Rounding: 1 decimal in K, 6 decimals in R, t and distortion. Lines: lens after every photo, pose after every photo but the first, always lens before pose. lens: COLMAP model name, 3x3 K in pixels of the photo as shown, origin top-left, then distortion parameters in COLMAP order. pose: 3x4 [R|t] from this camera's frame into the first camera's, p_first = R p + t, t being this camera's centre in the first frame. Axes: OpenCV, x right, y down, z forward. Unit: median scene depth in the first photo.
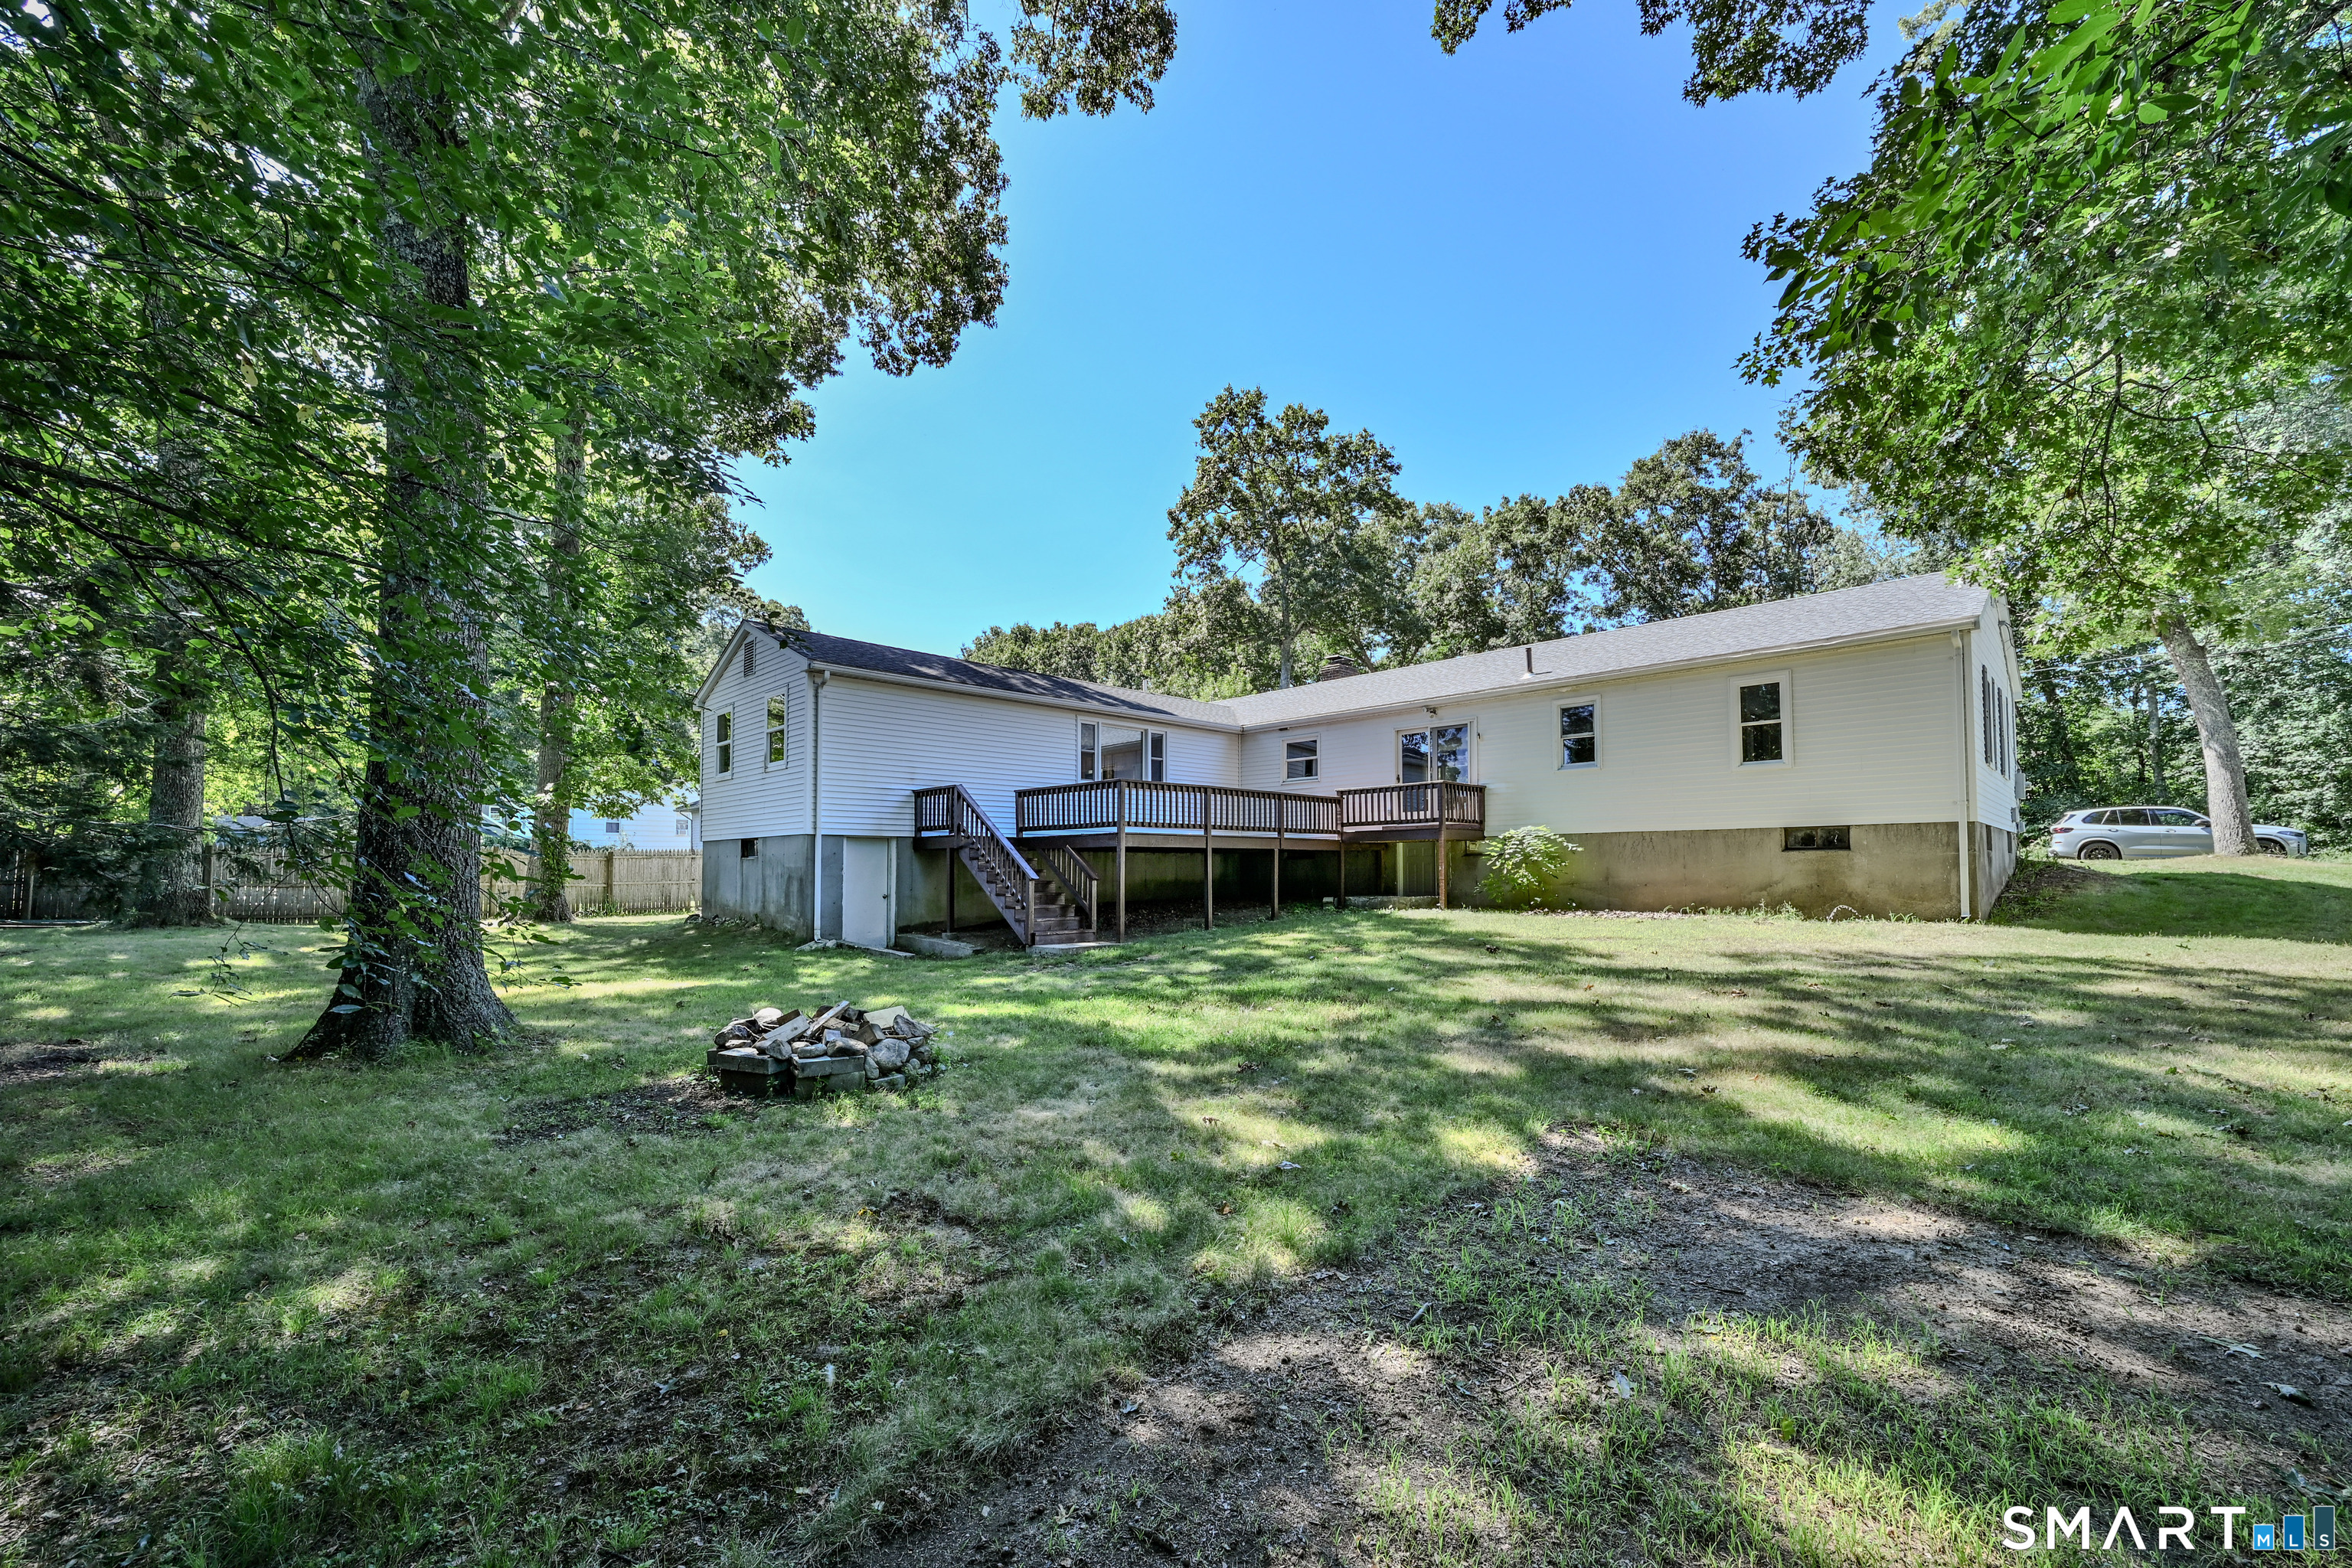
lens RADIAL K [[954.1, 0, 1176.0], [0, 954.1, 784.0], [0, 0, 1]] dist [0.001717, 0.000380]
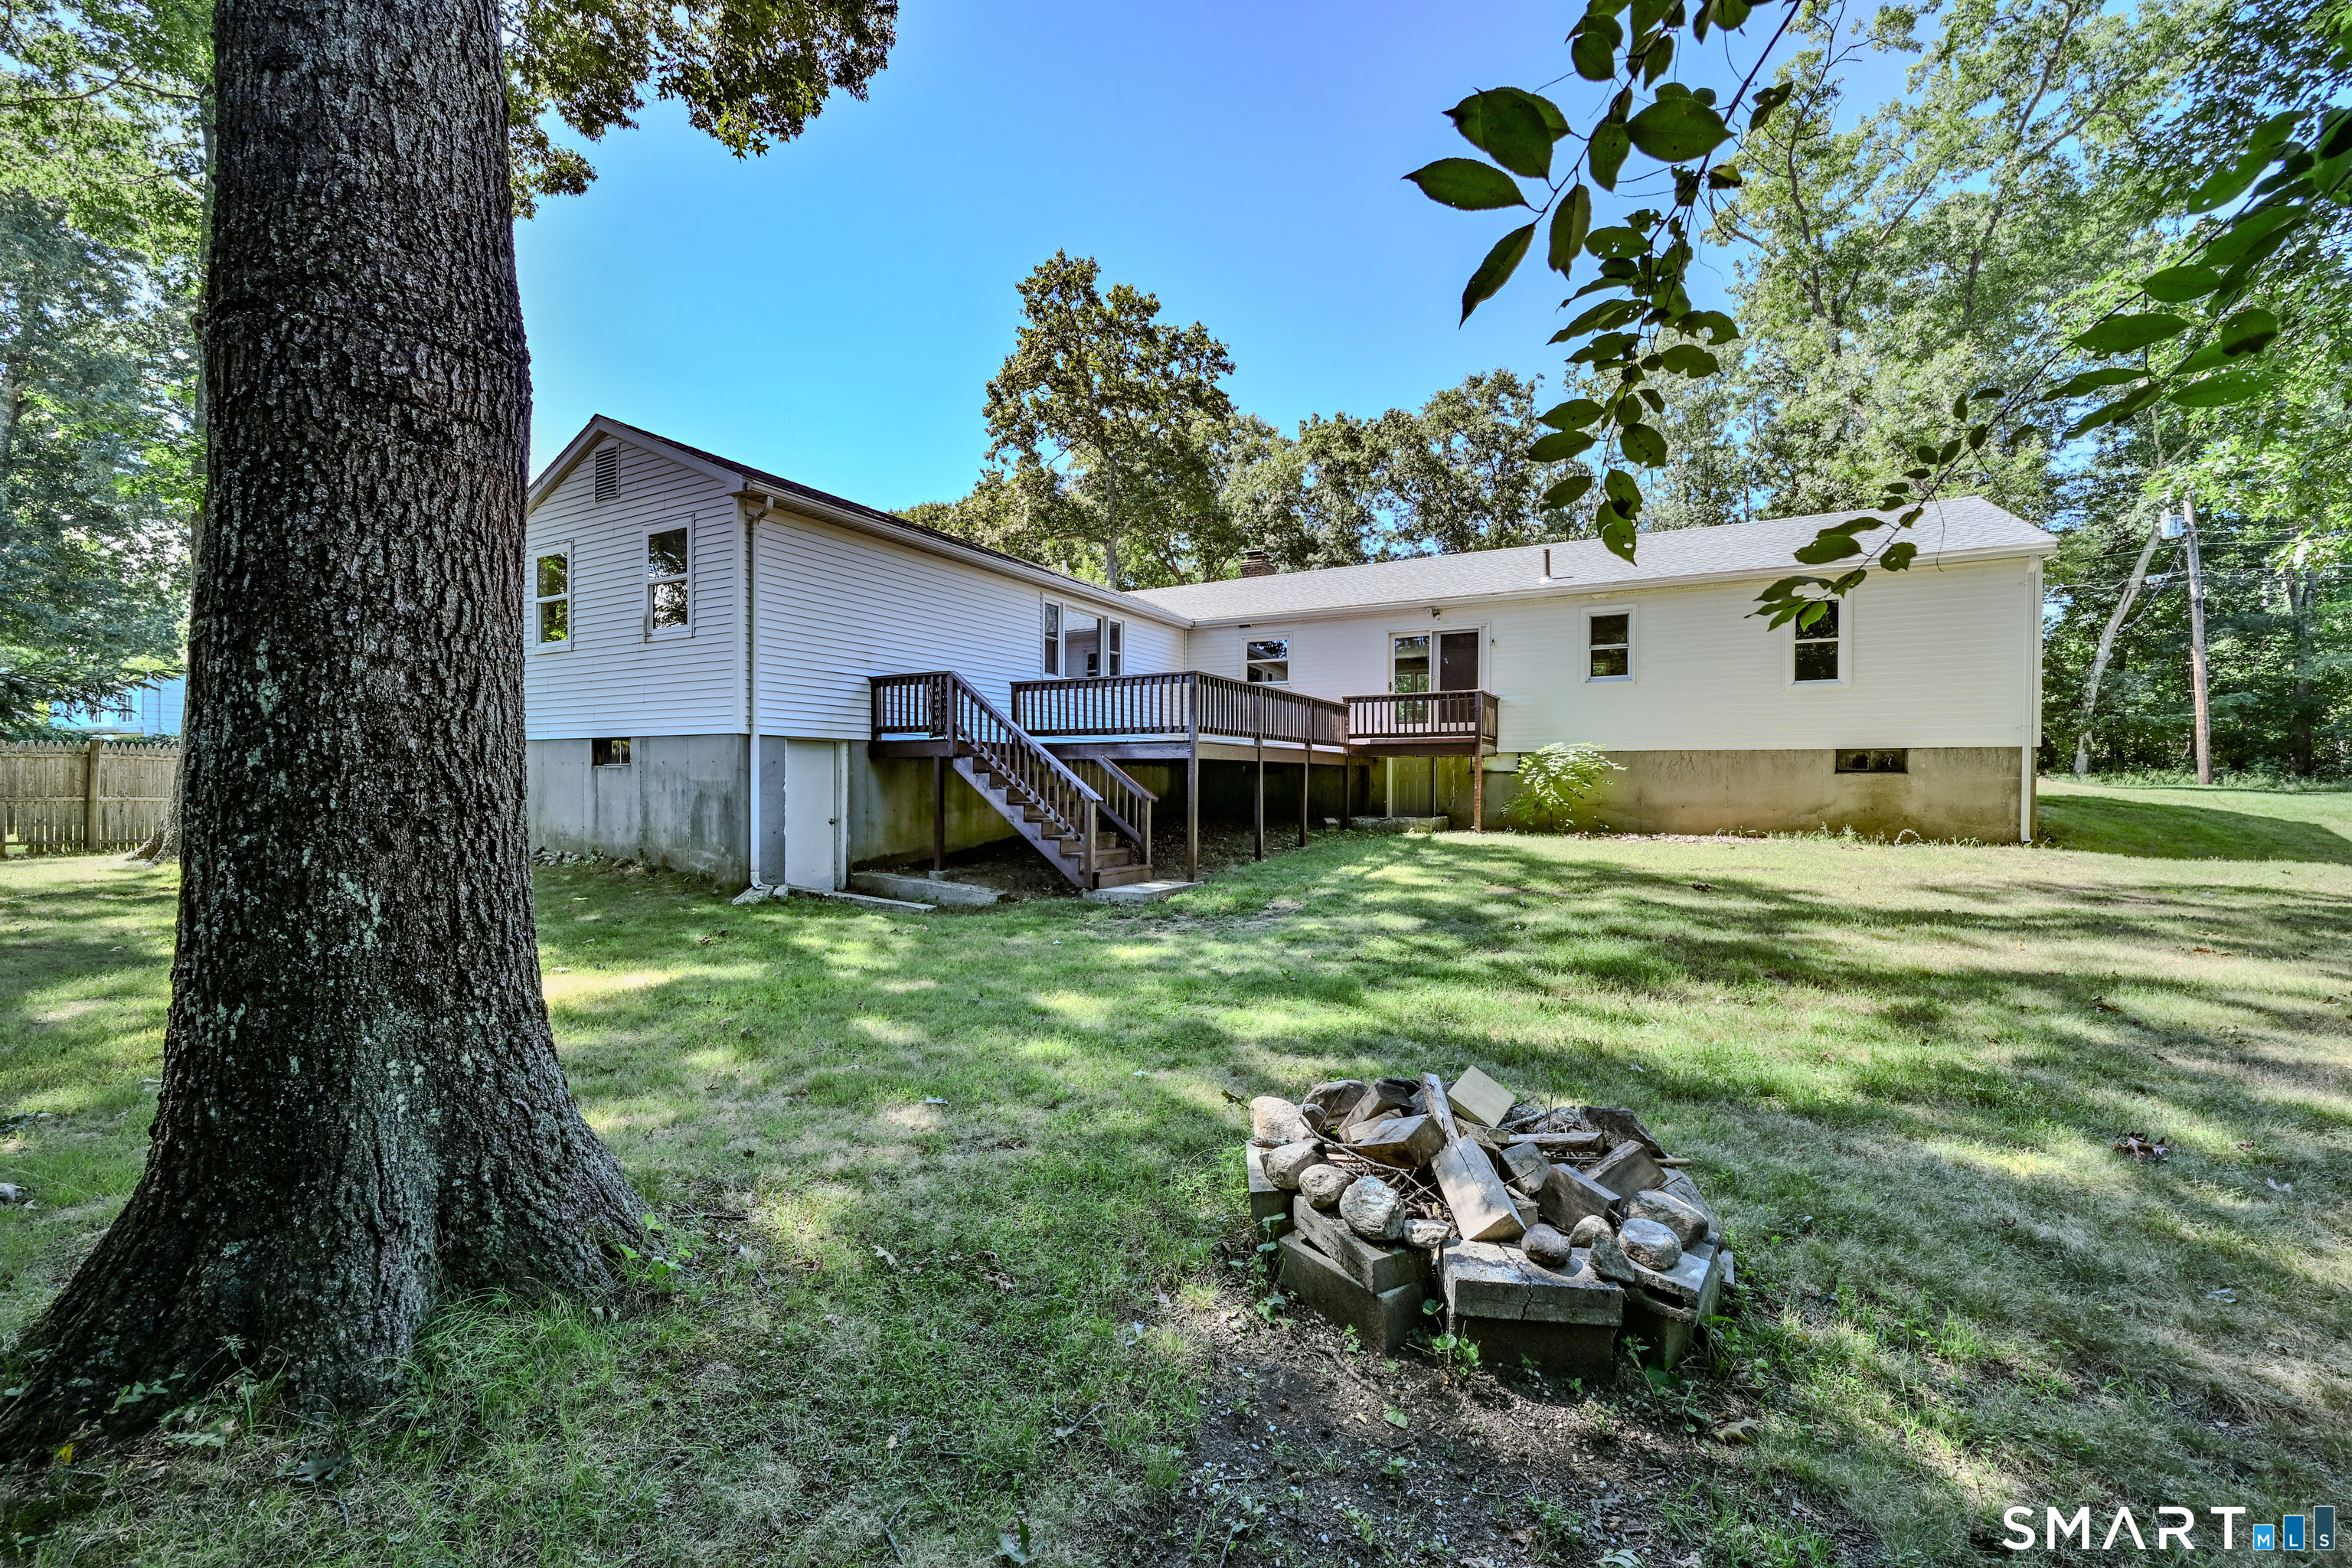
lens RADIAL K [[942.3, 0, 1178.0], [0, 942.3, 753.2], [0, 0, 1]] dist [-0.001839, -0.000031]
pose [[0.959696, 0.016394, 0.280561, -0.080113], [-0.033943, 0.997751, 0.057805, 0.004898], [-0.278982, -0.064998, 0.958094, 0.076064]]
